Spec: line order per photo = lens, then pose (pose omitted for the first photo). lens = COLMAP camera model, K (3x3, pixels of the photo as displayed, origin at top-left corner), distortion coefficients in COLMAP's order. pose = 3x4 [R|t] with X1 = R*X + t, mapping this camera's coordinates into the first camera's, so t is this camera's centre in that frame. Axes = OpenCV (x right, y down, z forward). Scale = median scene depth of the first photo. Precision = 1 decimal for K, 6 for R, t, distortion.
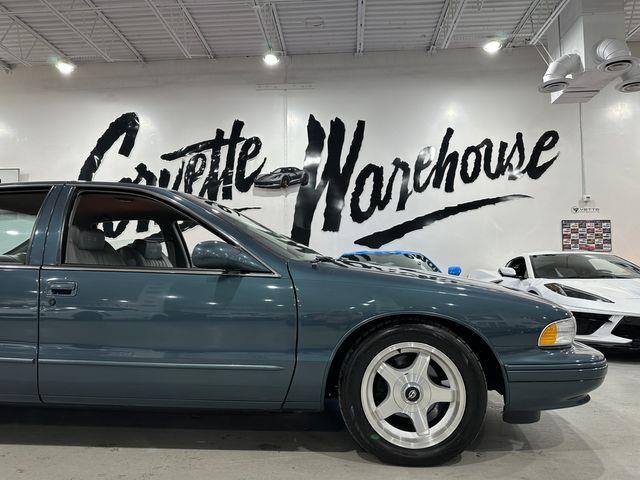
lens RADIAL K [[453.1, 0, 325.8], [0, 453.1, 244.5], [0, 0, 1]] dist [0.089582, -0.128387]
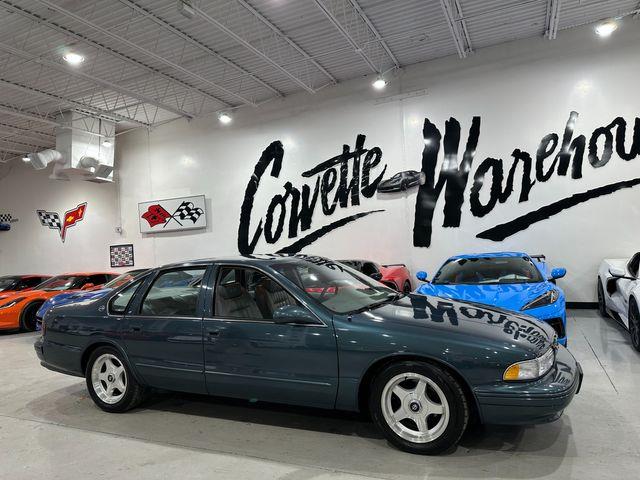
lens RADIAL K [[453.1, 0, 314.8], [0, 453.1, 240.5], [0, 0, 1]] dist [0.089582, -0.128387]
pose [[0.926429, -0.058289, -0.371930, 0.110024], [0.080896, 0.995686, 0.045456, -0.072160], [0.367676, -0.072200, 0.927147, -0.110096]]
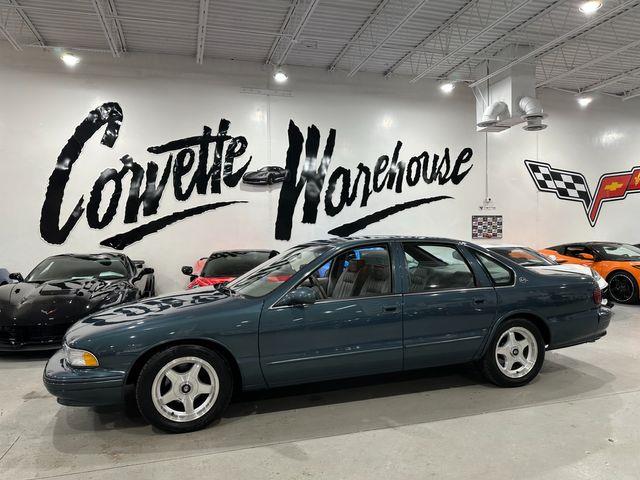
lens RADIAL K [[453.1, 0, 327.6], [0, 453.1, 247.0], [0, 0, 1]] dist [0.089582, -0.128387]
pose [[0.937087, -0.017181, 0.348673, -0.355341], [-0.012981, 0.996383, 0.083984, -0.067272], [-0.348854, -0.083227, 0.933474, -0.121122]]
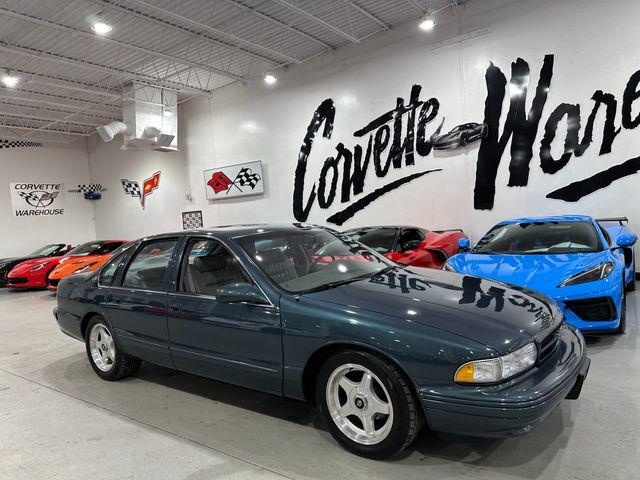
lens RADIAL K [[453.1, 0, 317.7], [0, 453.1, 240.0], [0, 0, 1]] dist [0.089582, -0.128387]
pose [[0.830763, -0.029883, -0.555824, 0.190198], [0.107210, 0.988451, 0.107098, -0.064805], [0.546205, -0.148563, 0.824372, -0.014801]]
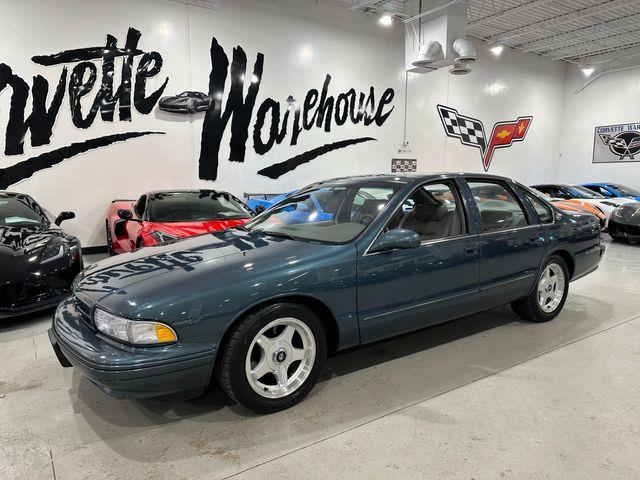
lens RADIAL K [[453.1, 0, 329.8], [0, 453.1, 245.7], [0, 0, 1]] dist [0.089582, -0.128387]
pose [[0.785326, -0.086482, 0.613012, -0.485246], [-0.041753, 0.980541, 0.191822, -0.049569], [-0.617673, -0.176237, 0.766433, 0.021298]]
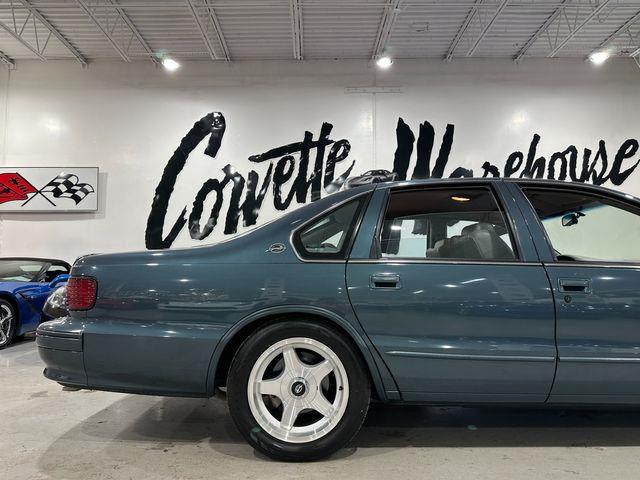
lens RADIAL K [[453.1, 0, 317.8], [0, 453.1, 240.7], [0, 0, 1]] dist [0.089582, -0.128387]
pose [[0.997843, 0.005584, 0.065406, -0.282816], [-0.004355, 0.999811, -0.018922, 0.005191], [-0.065499, 0.018597, 0.997679, 0.012742]]
